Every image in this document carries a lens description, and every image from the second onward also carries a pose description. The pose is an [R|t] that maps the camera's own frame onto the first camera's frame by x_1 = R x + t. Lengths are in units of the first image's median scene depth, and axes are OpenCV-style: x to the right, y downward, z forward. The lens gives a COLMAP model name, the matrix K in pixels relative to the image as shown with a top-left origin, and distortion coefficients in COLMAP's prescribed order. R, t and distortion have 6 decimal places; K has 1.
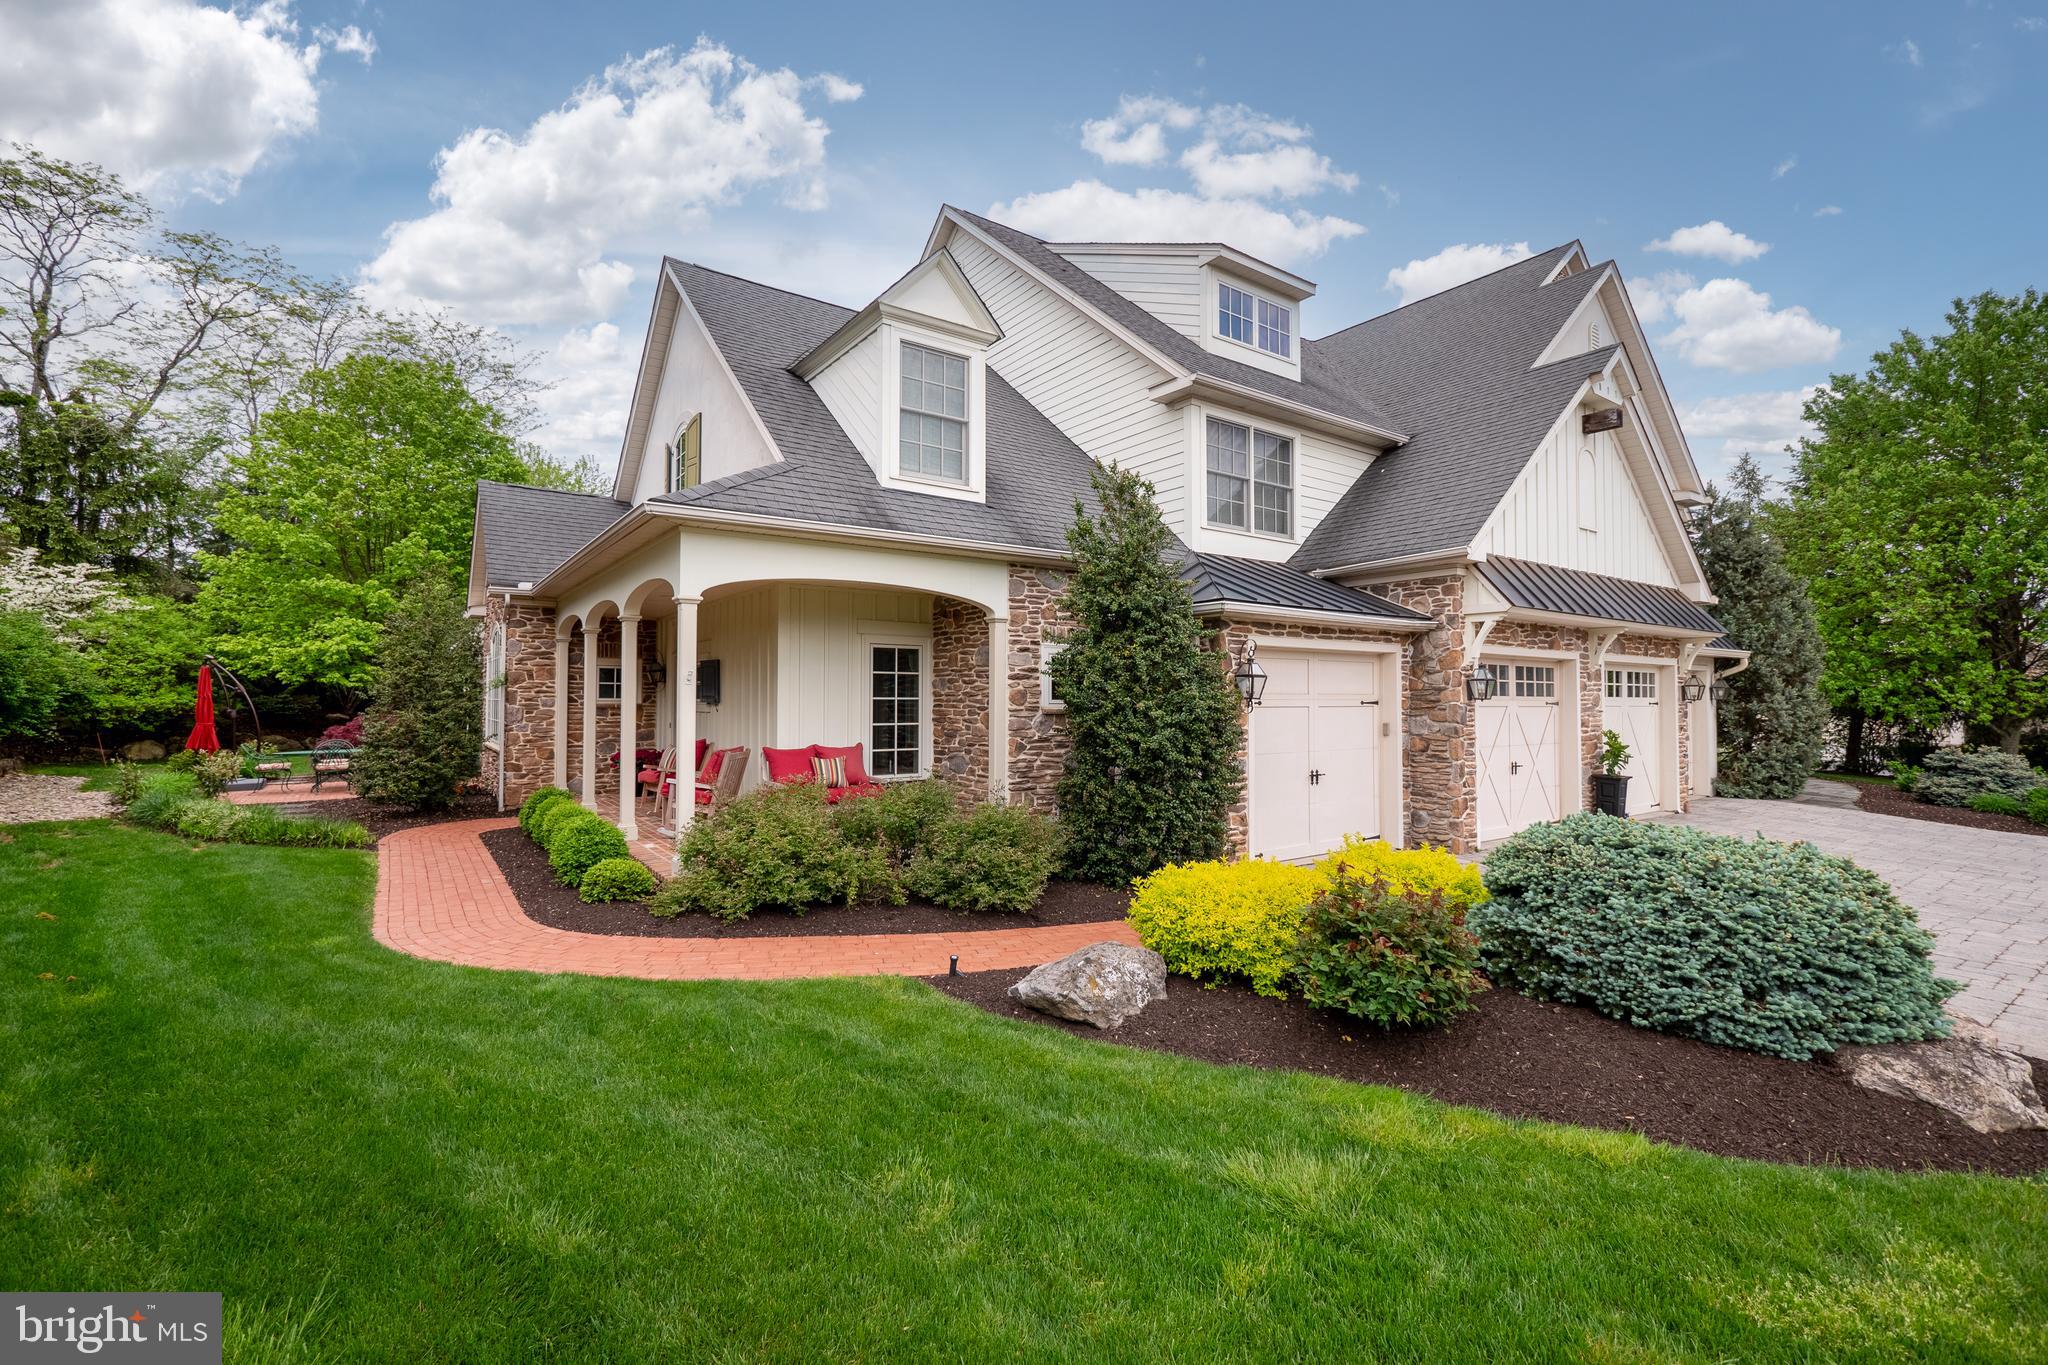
lens RADIAL K [[870.1, 0, 1014.0], [0, 870.1, 683.2], [0, 0, 1]] dist [-0.003142, 0.000665]
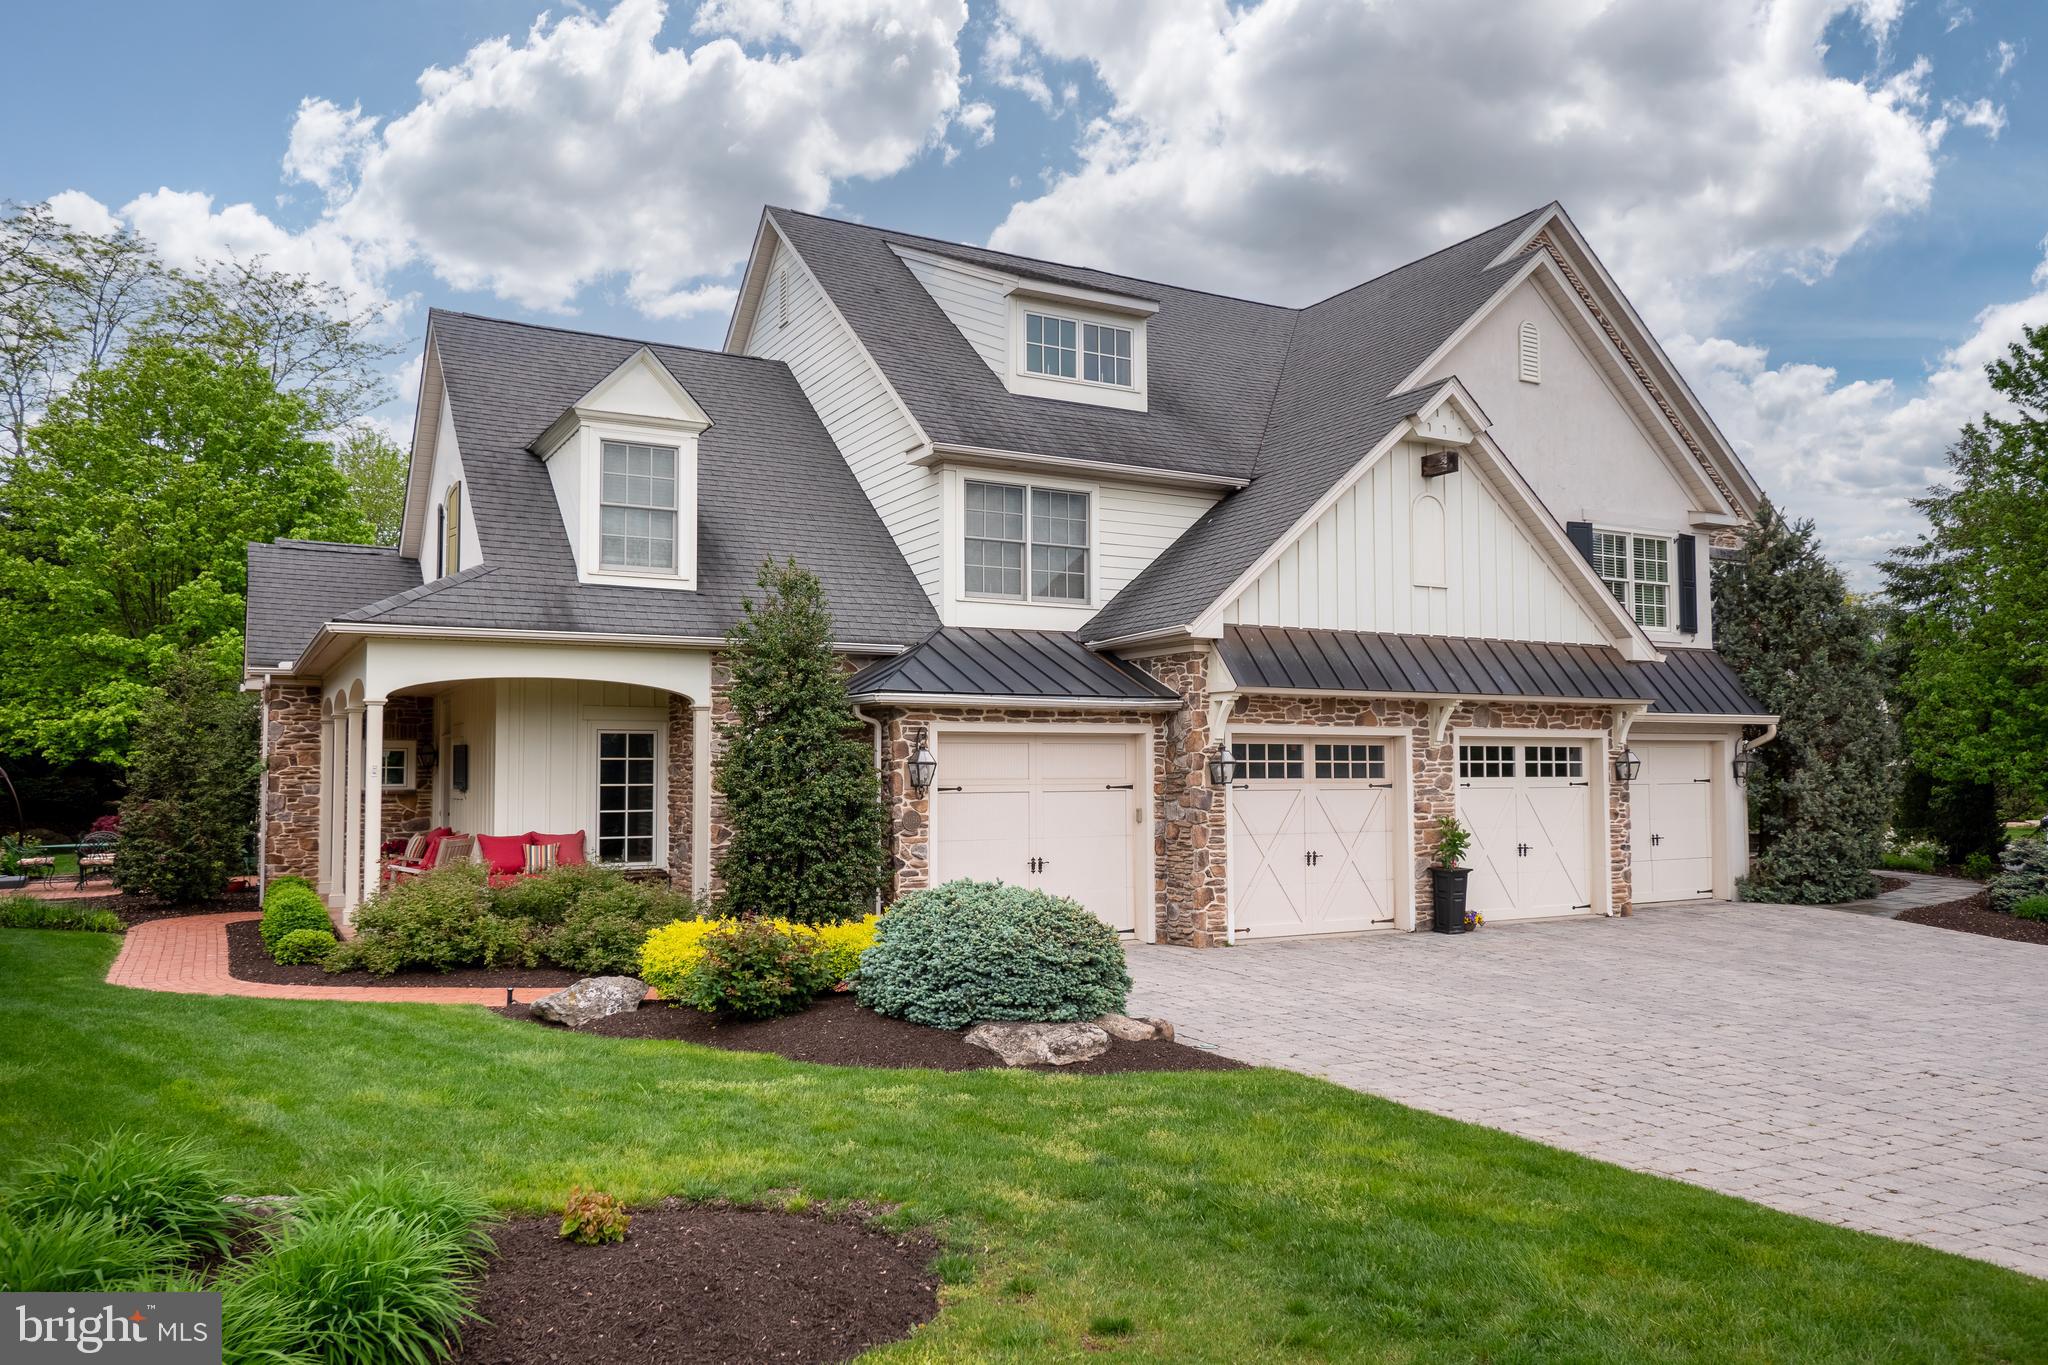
lens RADIAL K [[1458.4, 0, 1058.9], [0, 1458.4, 710.8], [0, 0, 1]] dist [0.006777, -0.003207]
pose [[0.994993, -0.009762, -0.099469, 0.439401], [0.007609, 0.999729, -0.022002, -0.022482], [0.099657, 0.021135, 0.994797, -0.502468]]
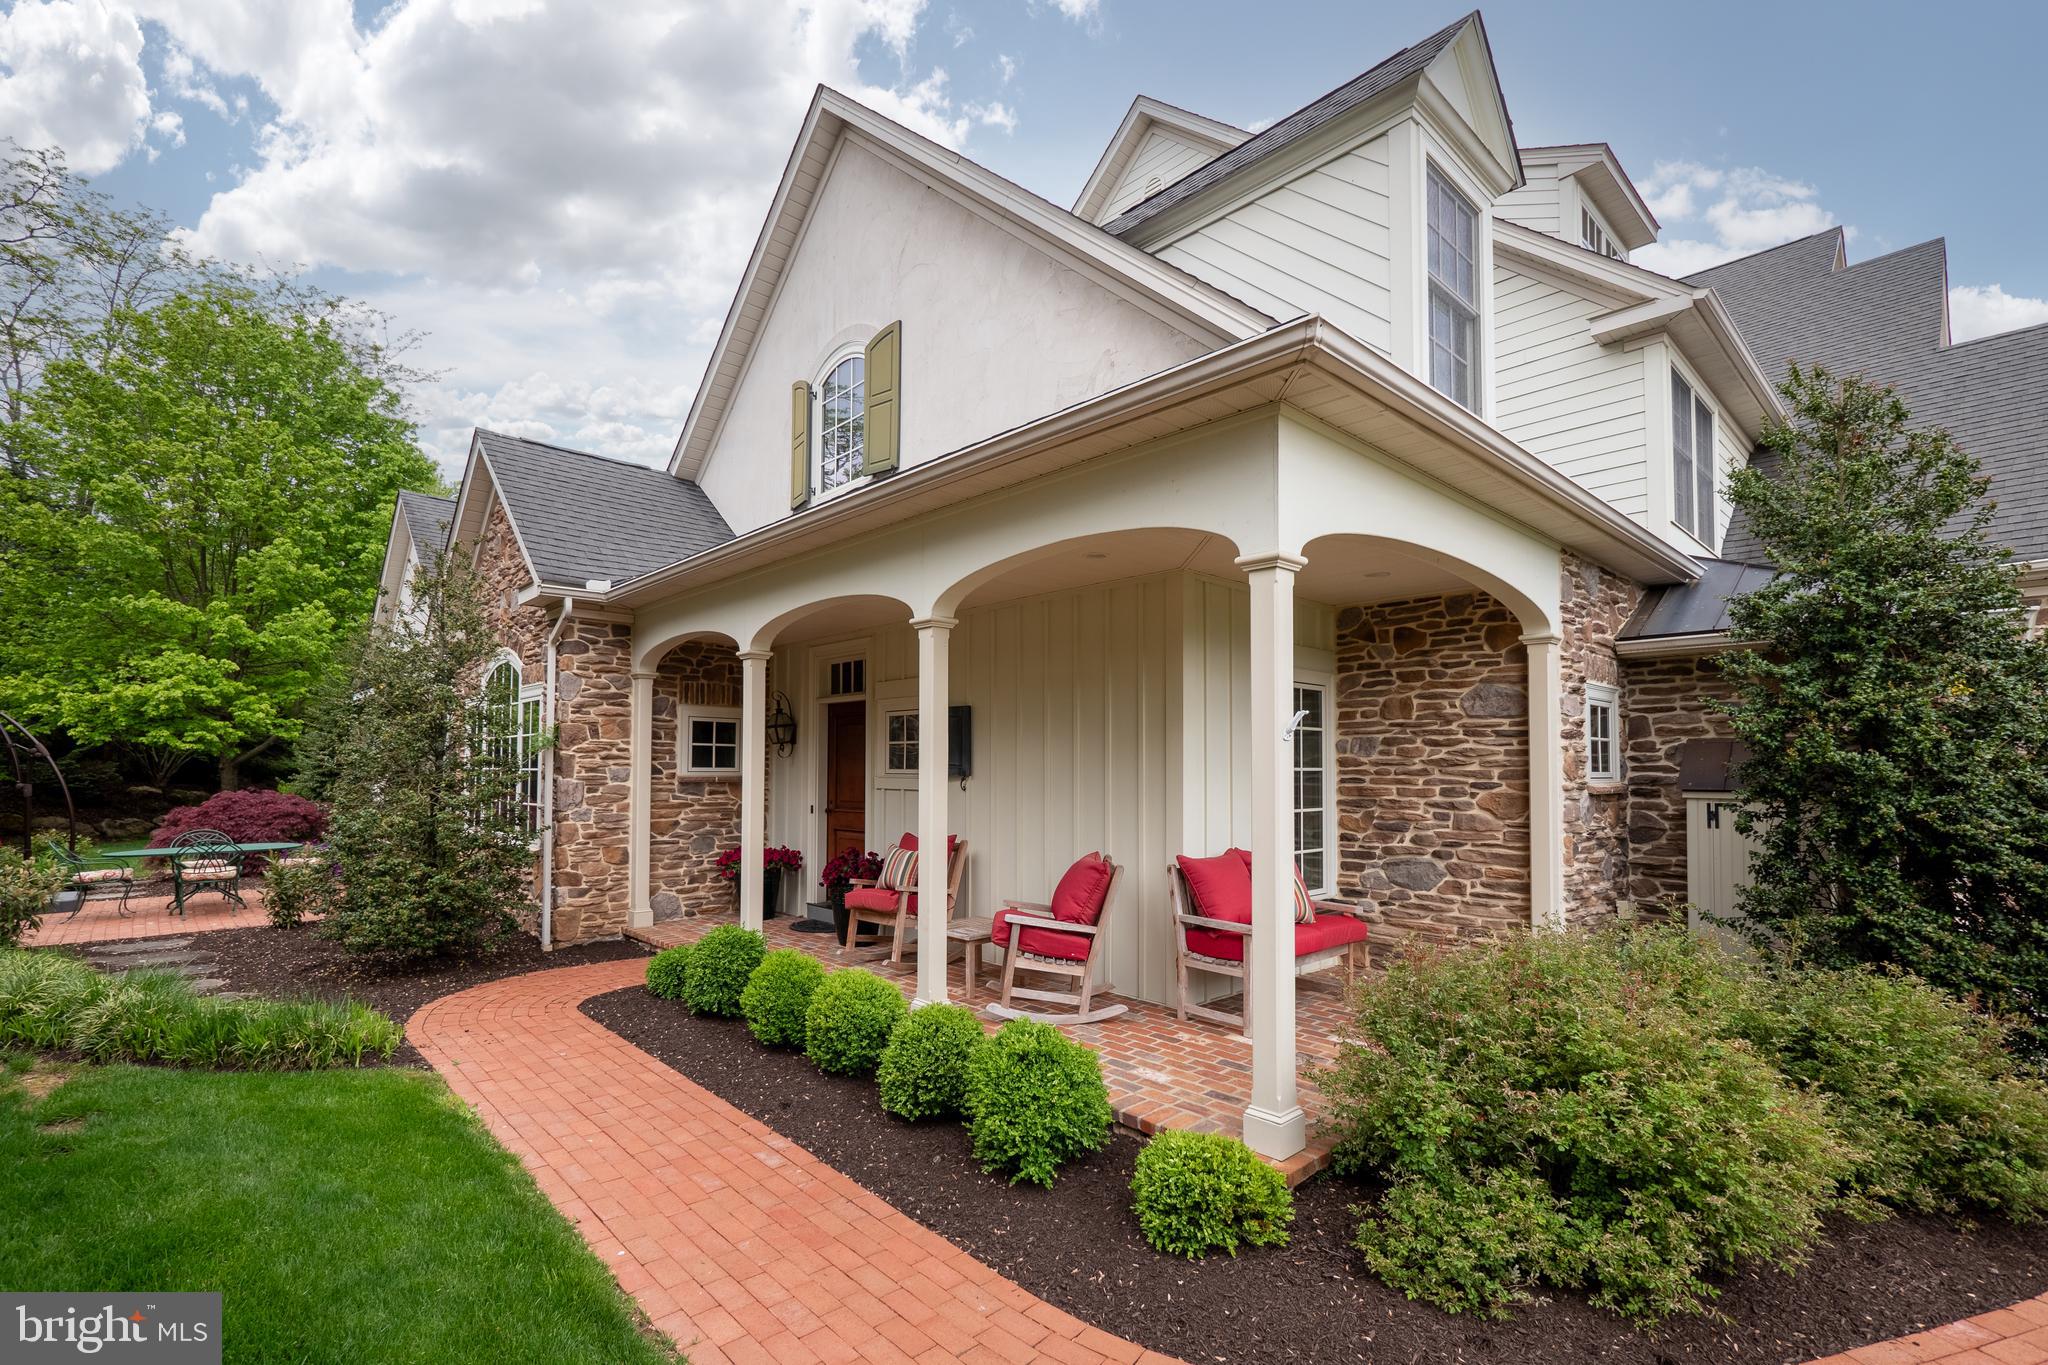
lens RADIAL K [[902.1, 0, 1010.1], [0, 902.1, 742.6], [0, 0, 1]] dist [-0.000029, 0.000046]
pose [[0.990848, 0.004802, 0.134894, -0.367771], [-0.003736, 0.999960, -0.008156, 0.003928], [-0.134928, 0.007577, 0.990826, 0.333766]]
